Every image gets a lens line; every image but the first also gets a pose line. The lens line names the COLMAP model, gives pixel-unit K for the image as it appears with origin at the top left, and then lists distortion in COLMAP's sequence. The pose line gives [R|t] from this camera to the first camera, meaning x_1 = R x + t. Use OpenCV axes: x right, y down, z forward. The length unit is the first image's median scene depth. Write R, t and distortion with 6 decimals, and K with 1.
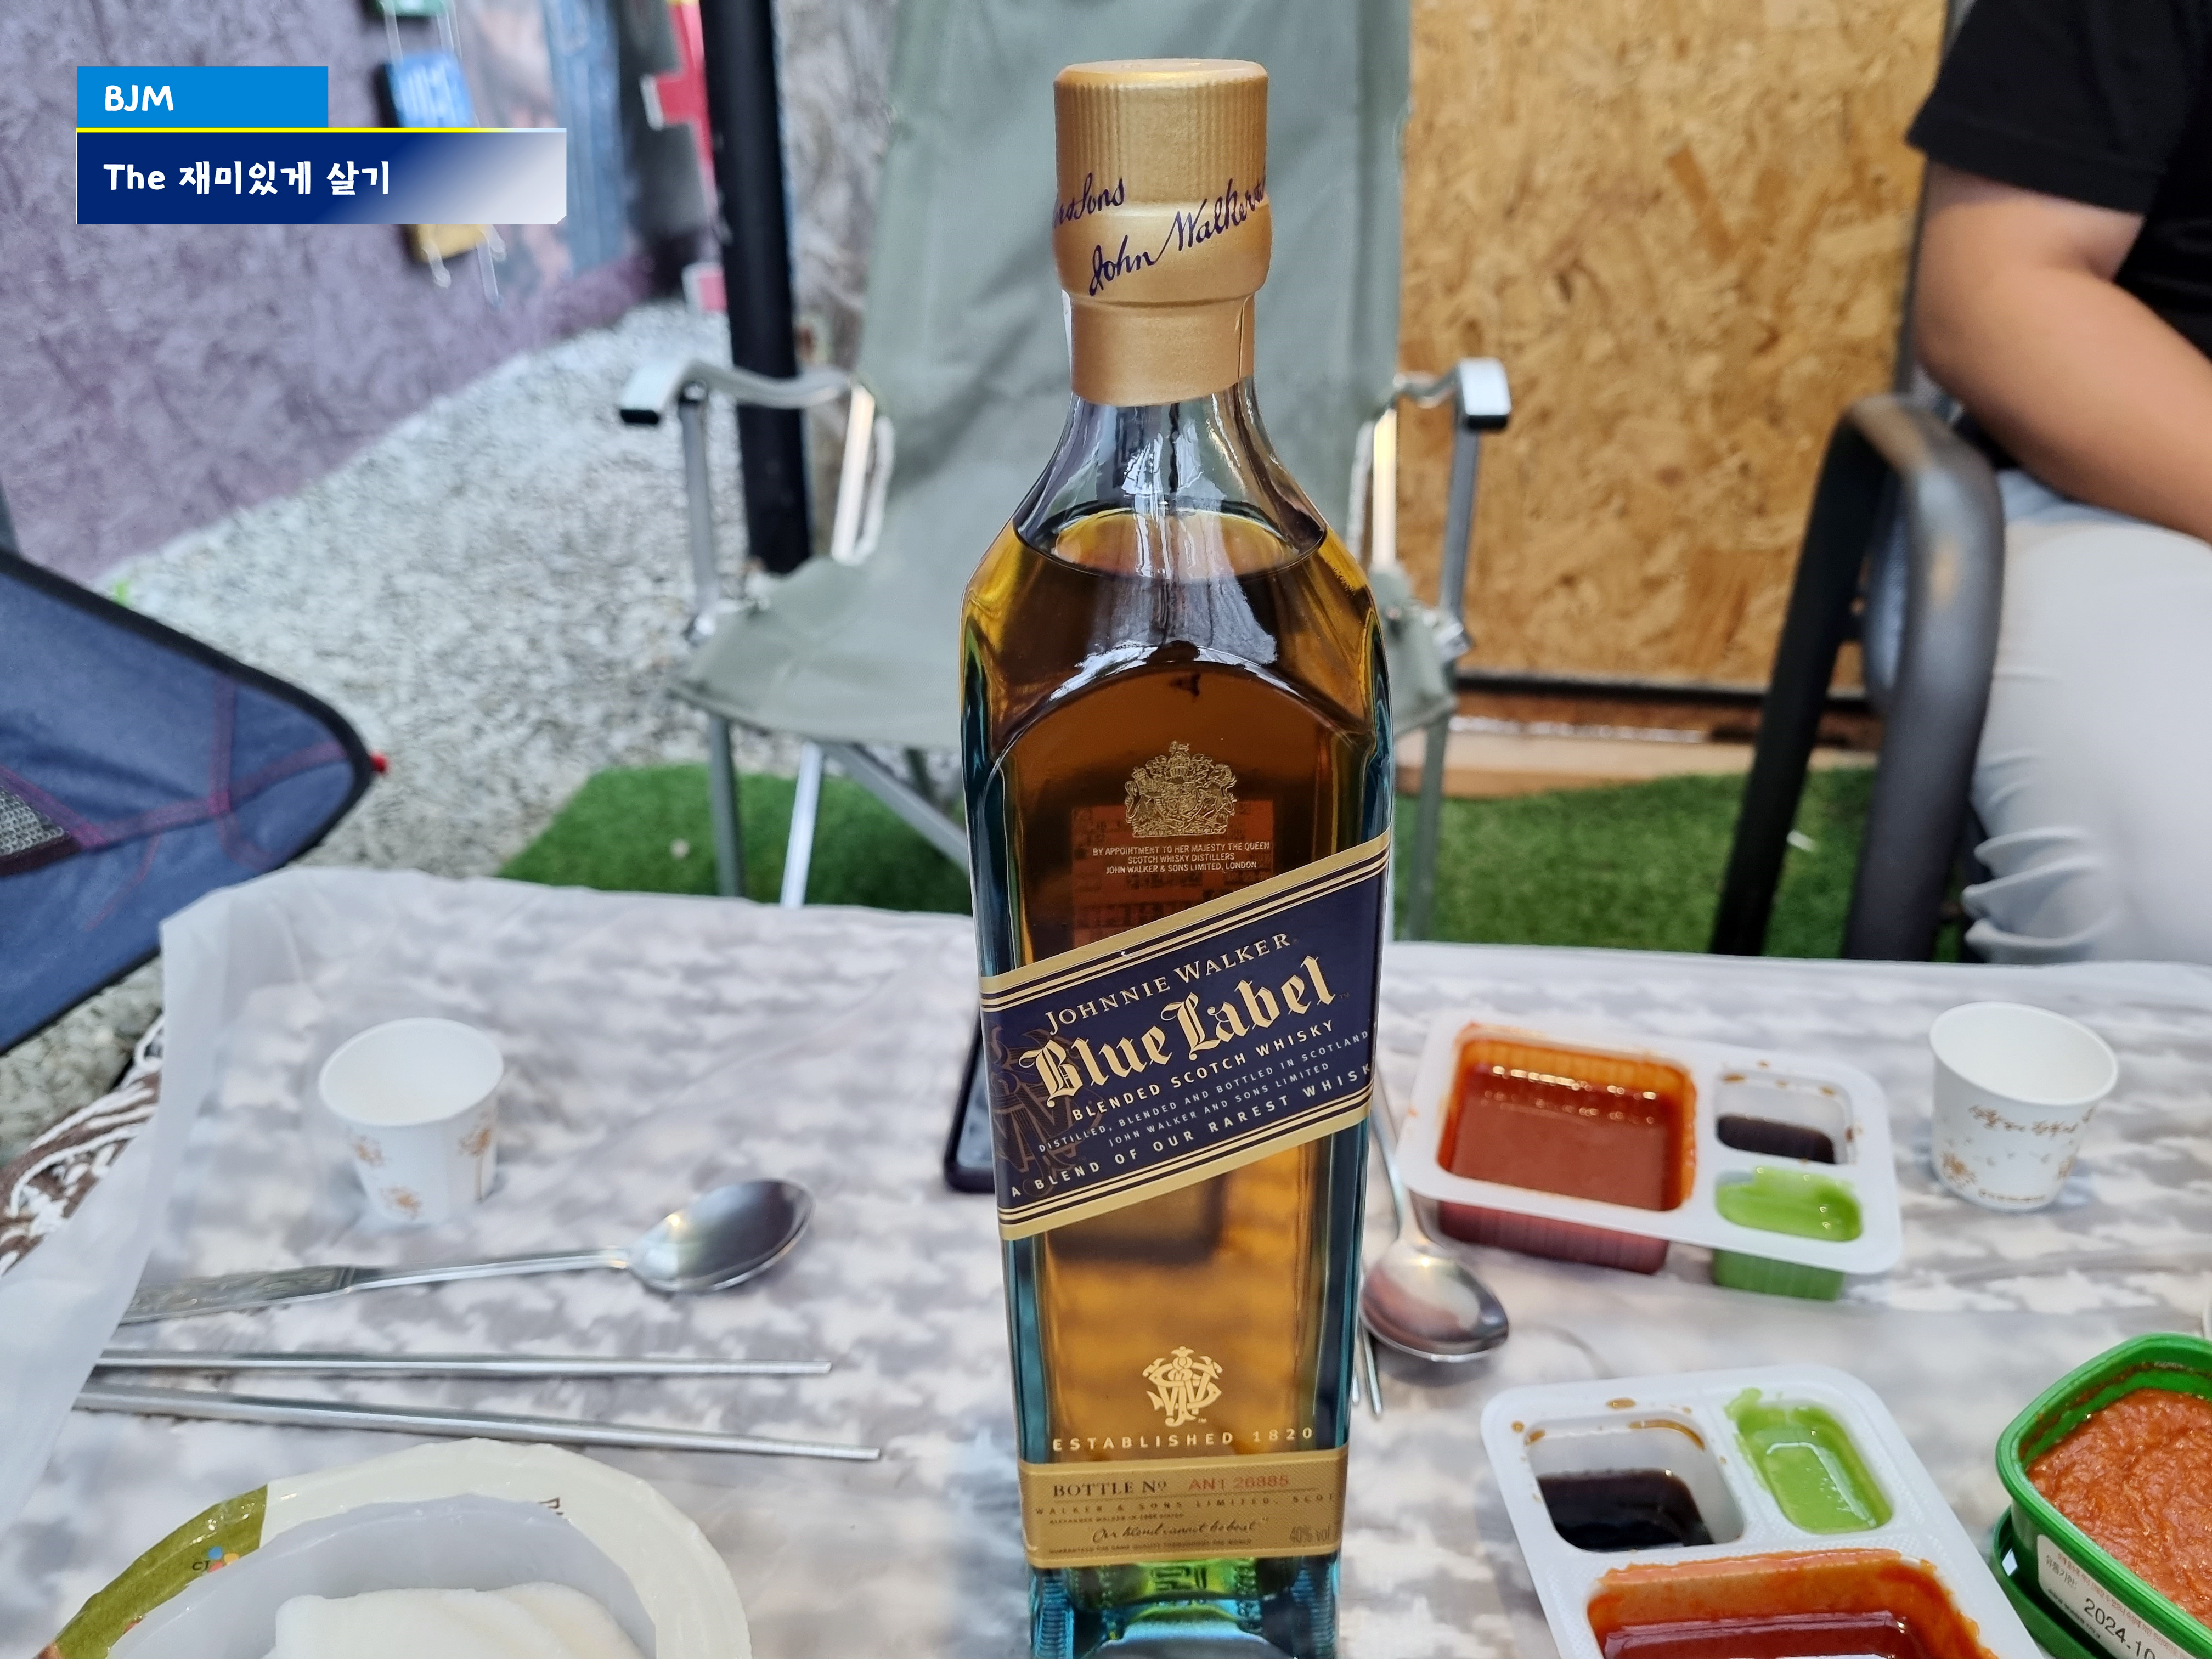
lens RADIAL K [[1575.3, 0, 1129.9], [0, 1575.3, 814.1], [0, 0, 1]] dist [0.027327, -0.029265]
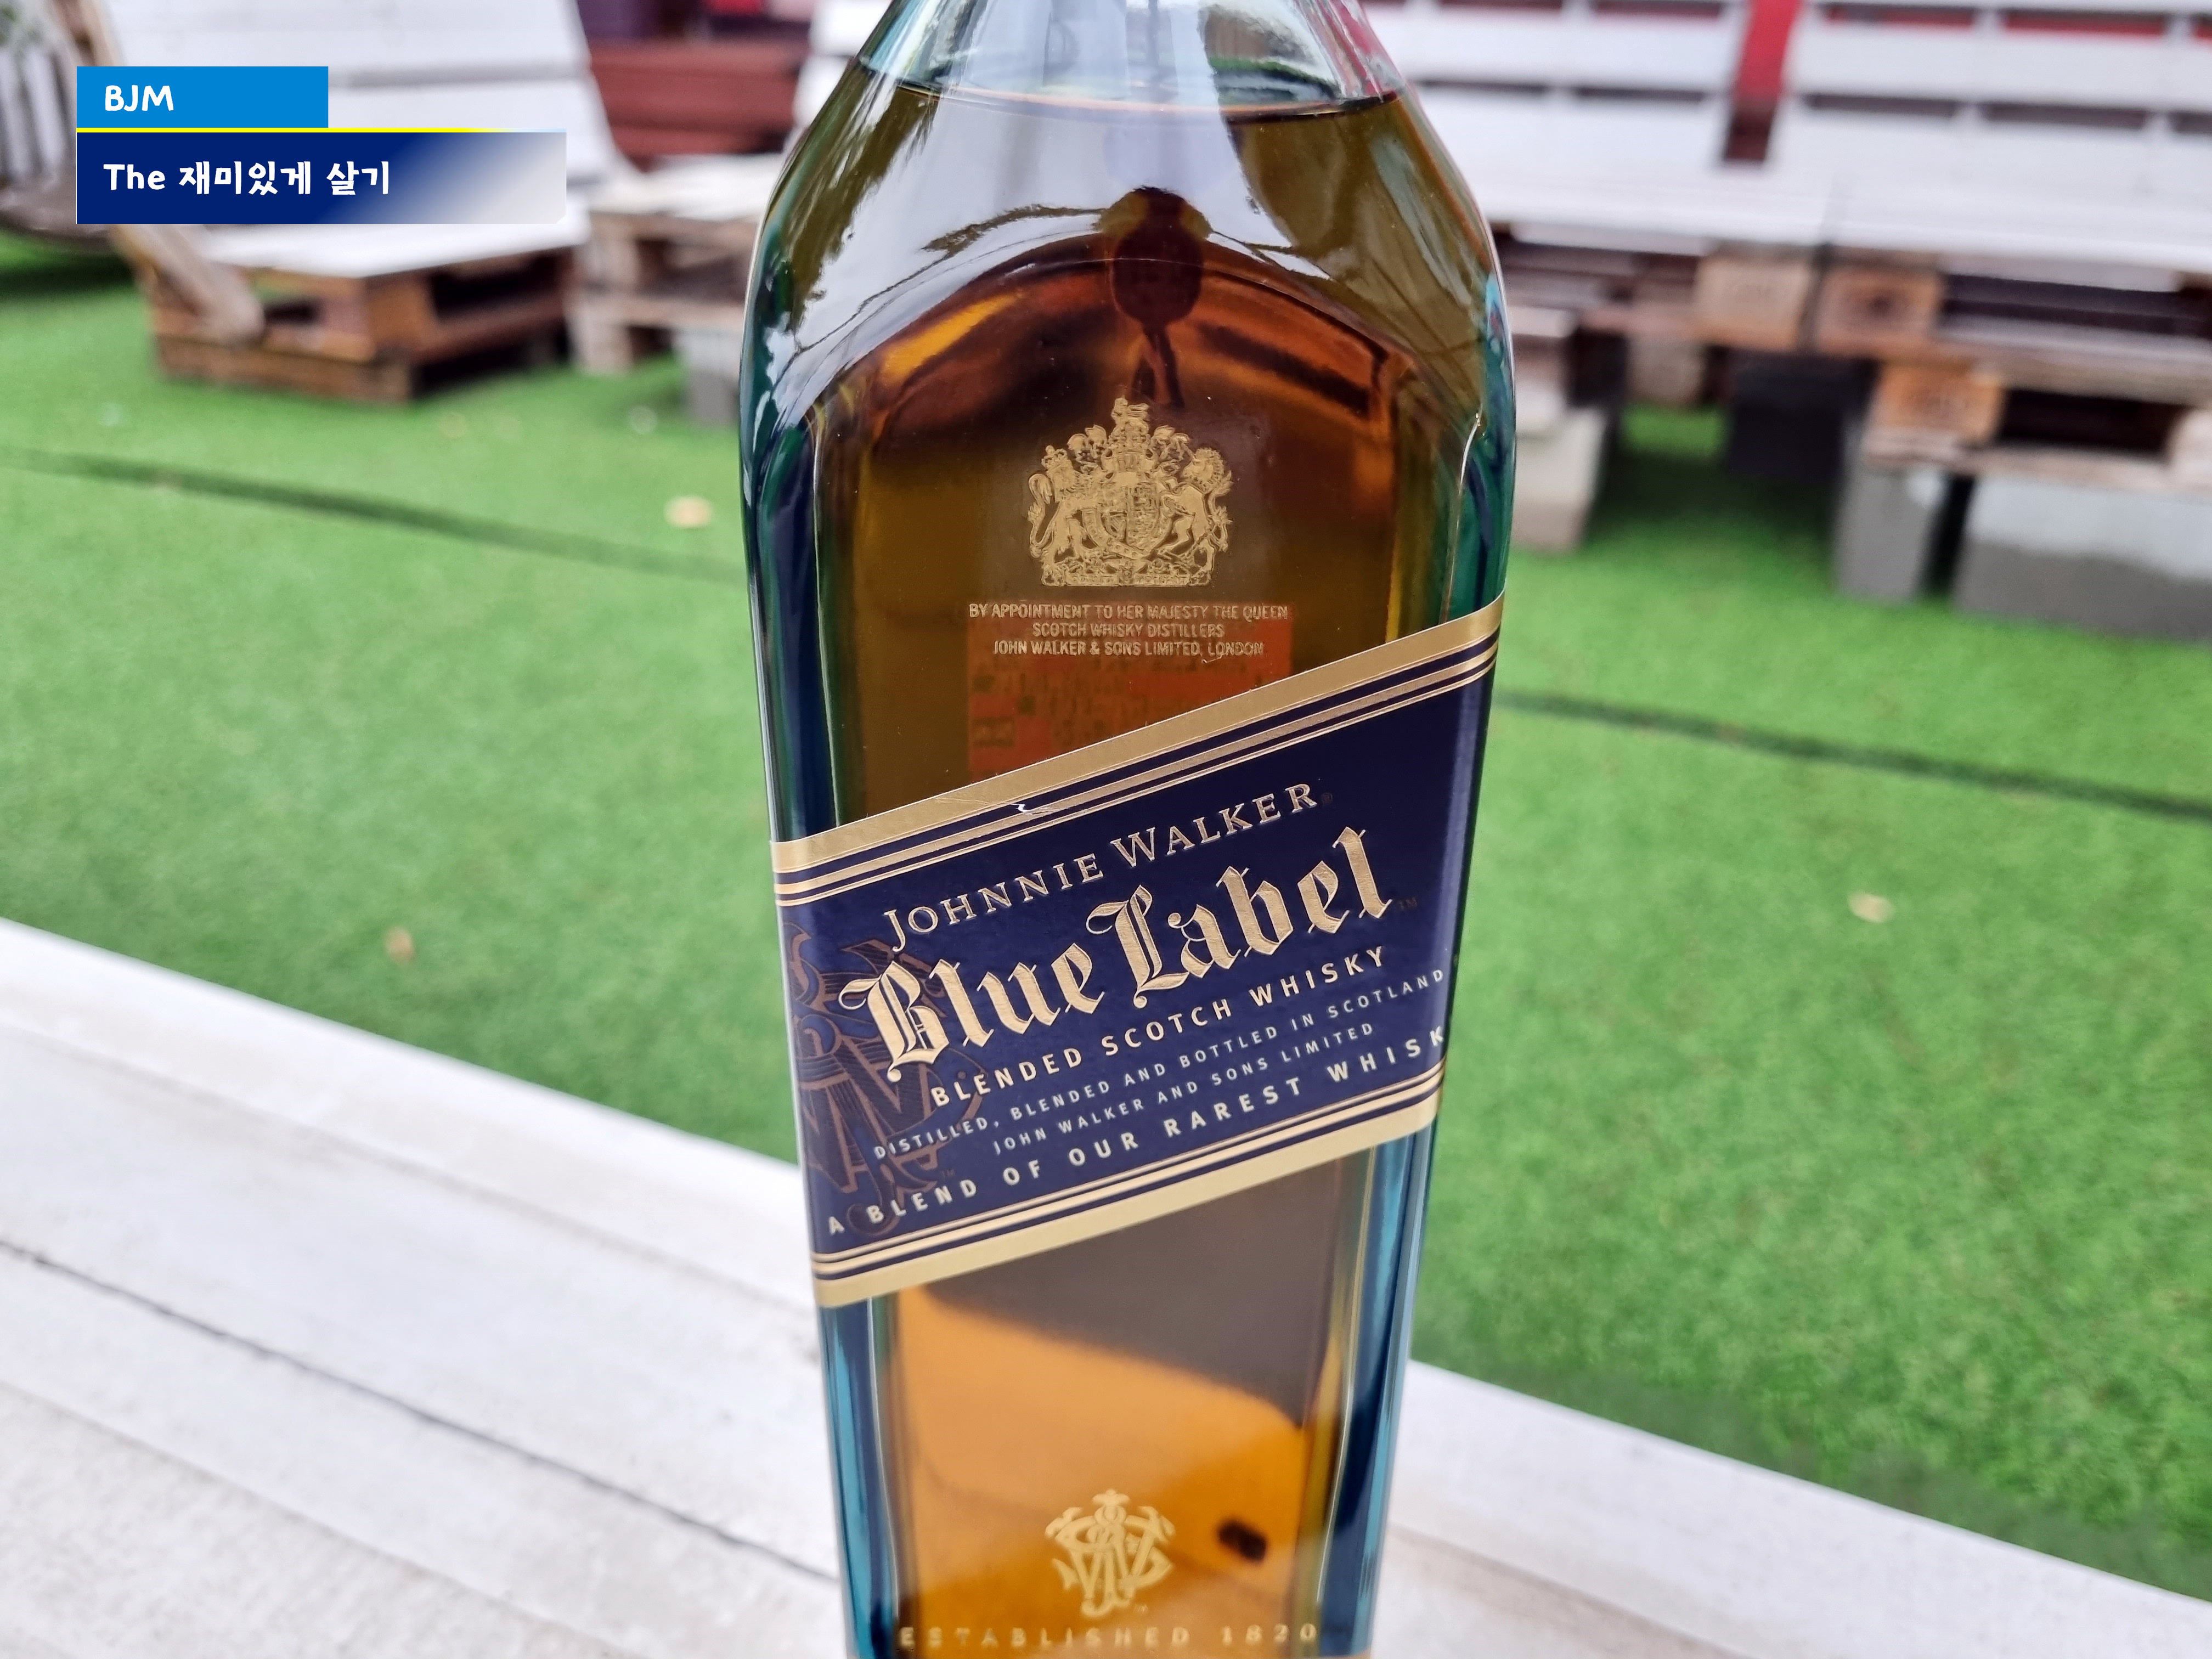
lens RADIAL K [[1575.3, 0, 1107.0], [0, 1575.3, 829.8], [0, 0, 1]] dist [0.027327, -0.029265]
pose [[0.999366, 0.035063, -0.006188, 0.028613], [-0.035192, 0.999139, -0.021966, 0.102146], [0.005412, 0.022170, 0.999740, 0.413082]]
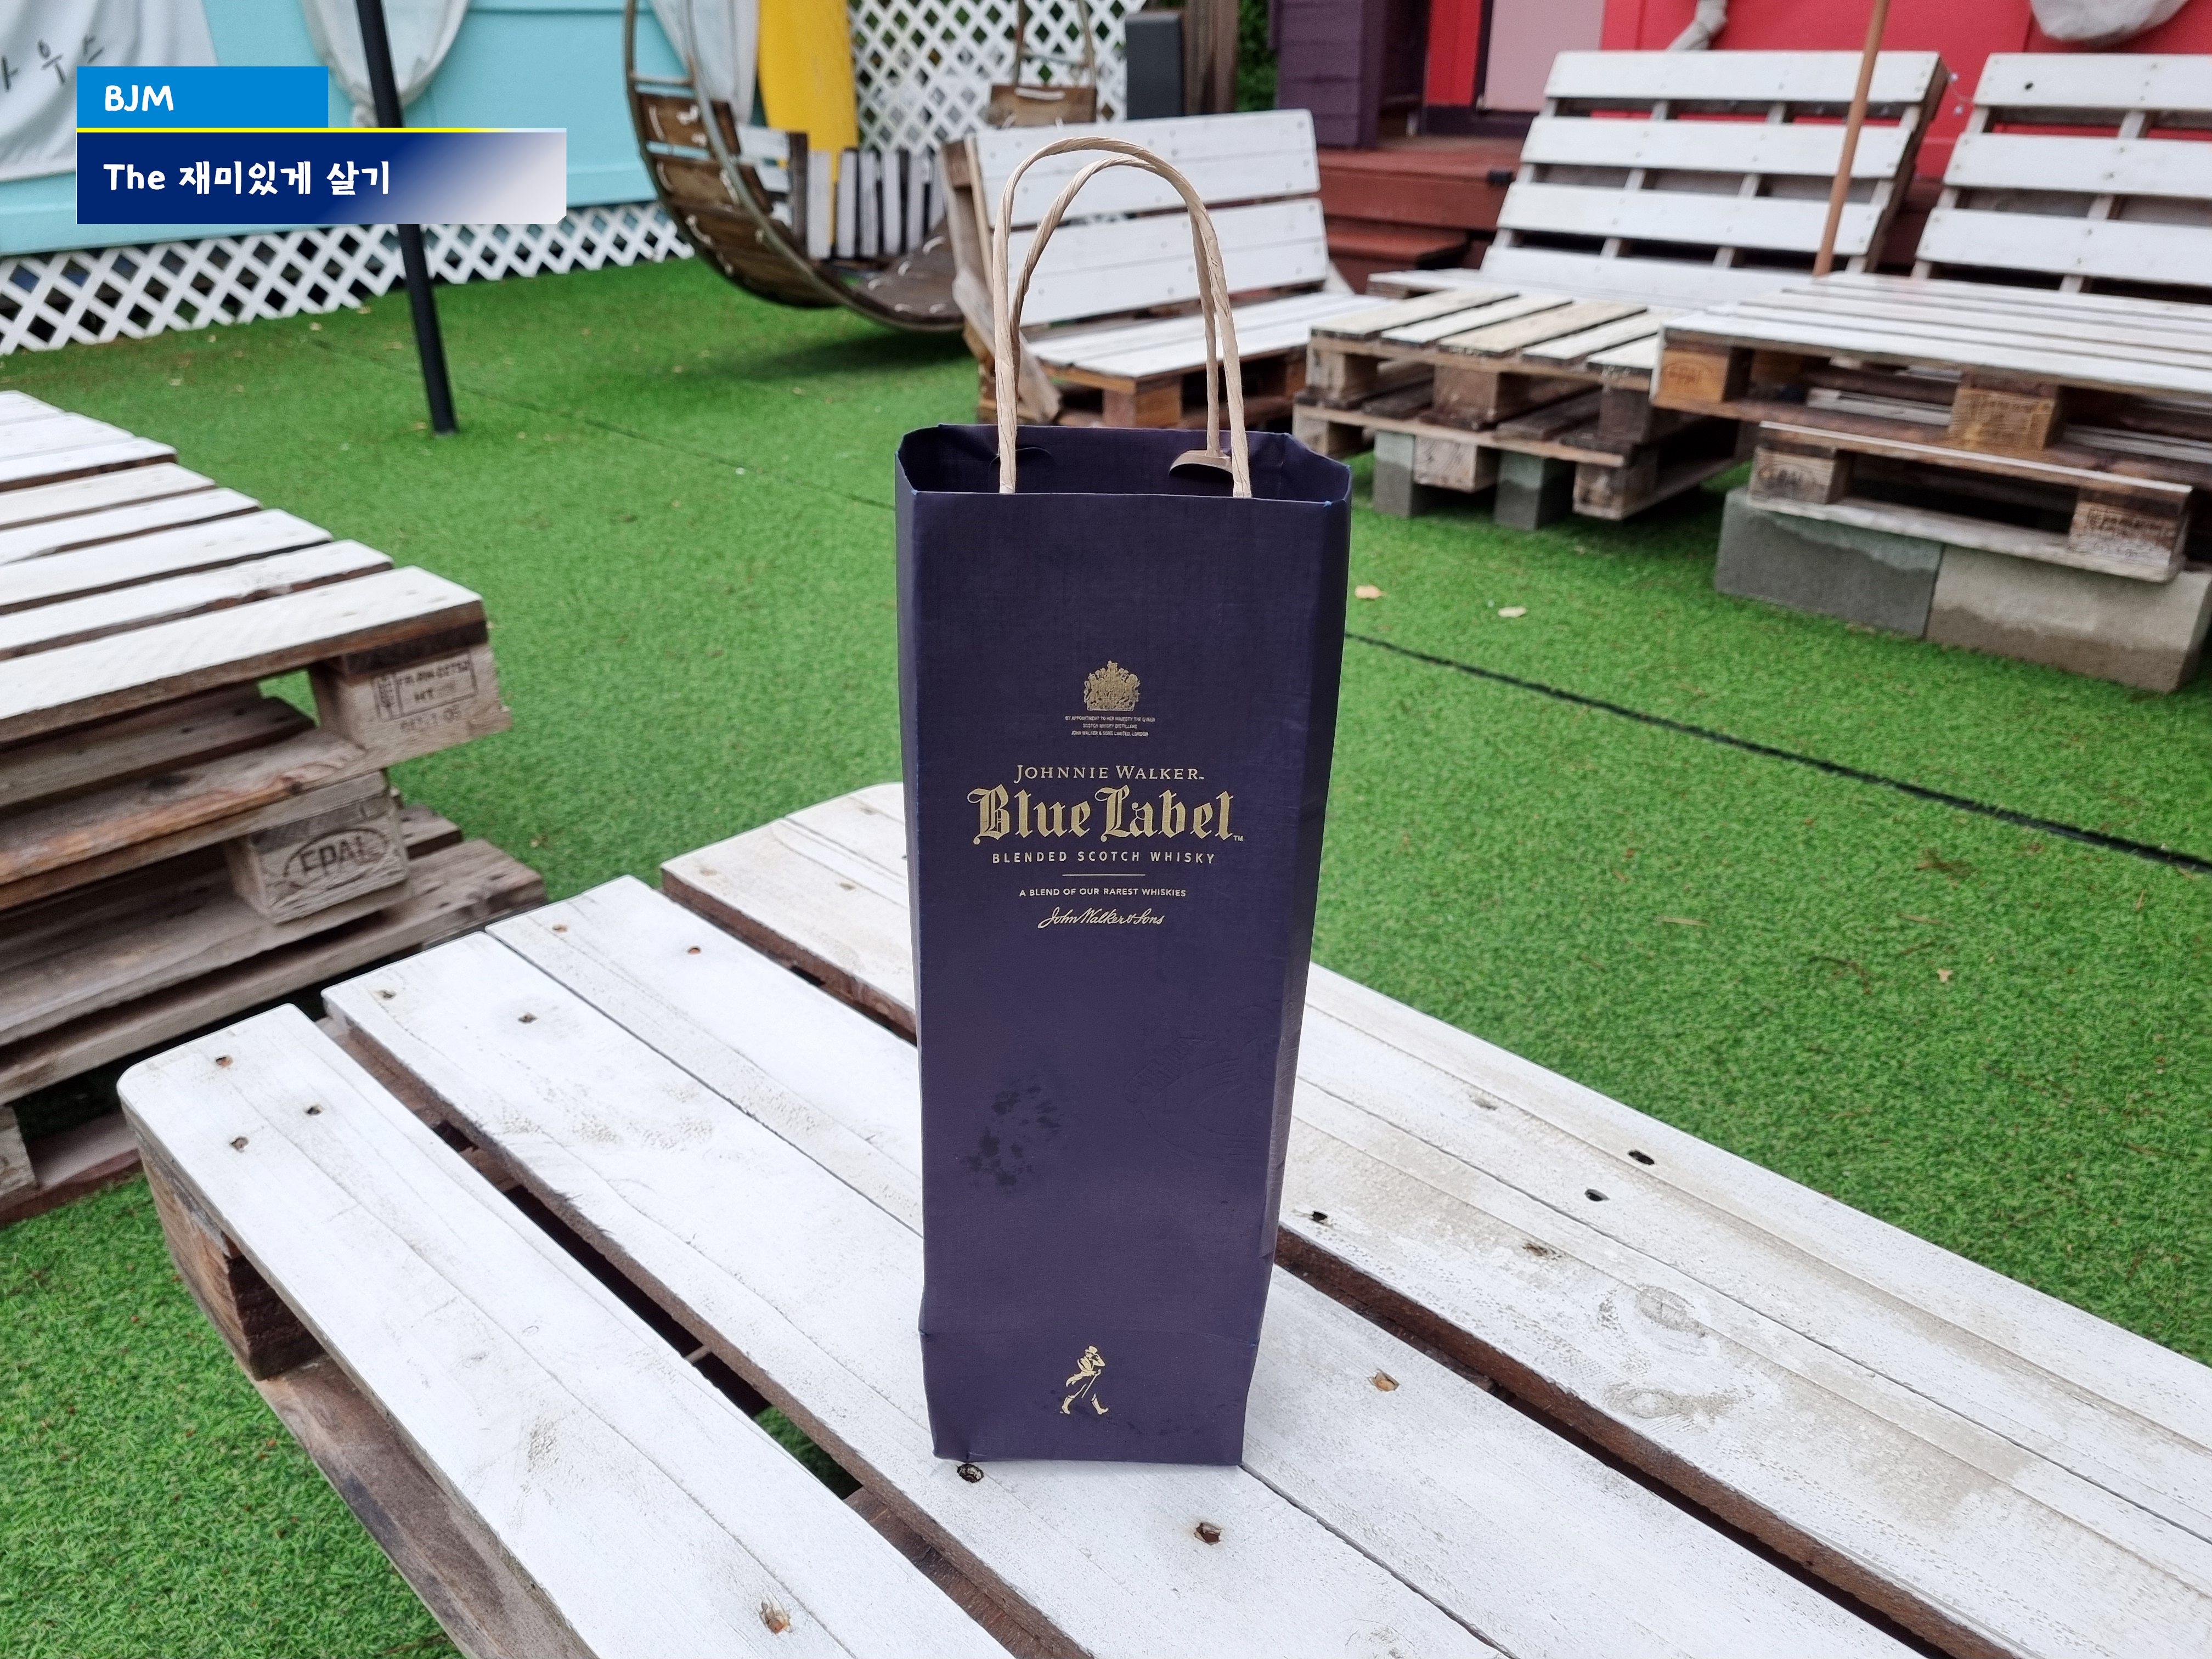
lens RADIAL K [[1575.3, 0, 1146.3], [0, 1575.3, 847.5], [0, 0, 1]] dist [0.027327, -0.029265]
pose [[0.925930, 0.171042, -0.336746, 0.162005], [-0.176680, 0.984168, 0.014079, 0.102770], [0.333823, 0.046460, 0.941490, -1.247956]]
